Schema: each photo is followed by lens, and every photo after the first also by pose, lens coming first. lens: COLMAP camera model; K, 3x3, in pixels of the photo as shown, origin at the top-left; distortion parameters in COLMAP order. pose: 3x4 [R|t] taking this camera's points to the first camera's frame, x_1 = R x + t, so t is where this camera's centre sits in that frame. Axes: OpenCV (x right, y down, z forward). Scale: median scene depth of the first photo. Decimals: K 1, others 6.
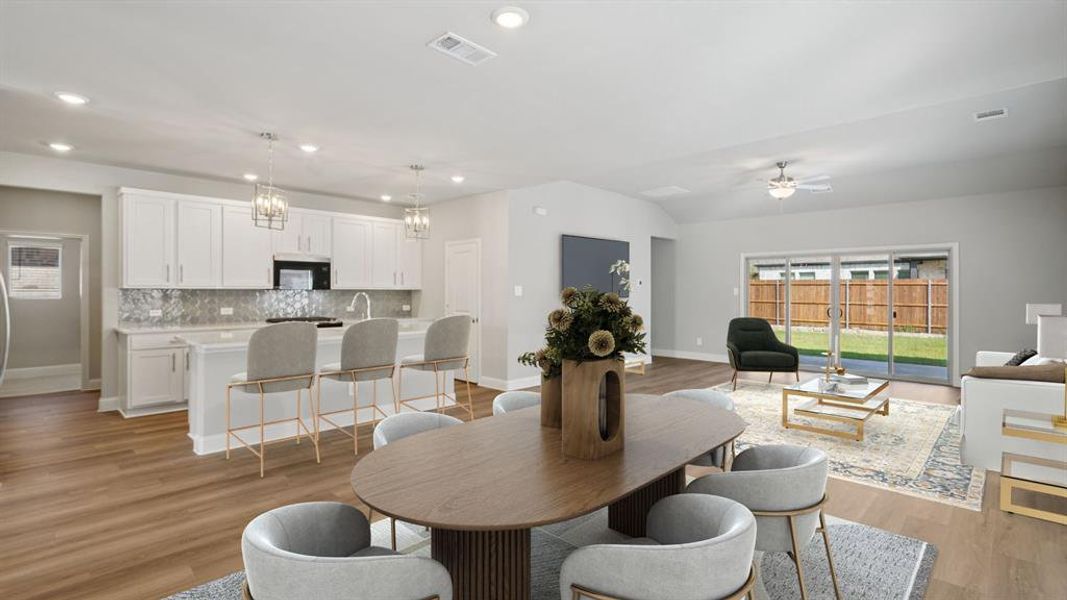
lens RADIAL K [[495.9, 0, 541.5], [0, 495.9, 294.3], [0, 0, 1]] dist [-0.015629, 0.000403]
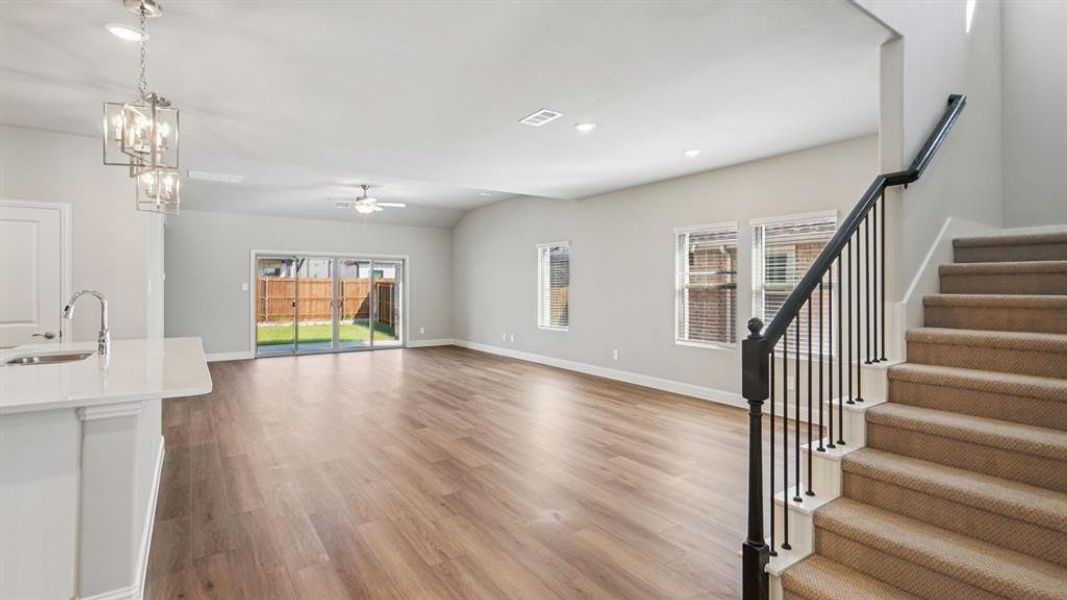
lens RADIAL K [[495.9, 0, 541.5], [0, 495.9, 294.3], [0, 0, 1]] dist [-0.015629, 0.000403]
pose [[0.183407, -0.017252, 0.982886, -0.711467], [0.007980, 0.999839, 0.016060, -0.003074], [-0.983005, 0.004898, 0.183515, 0.332391]]
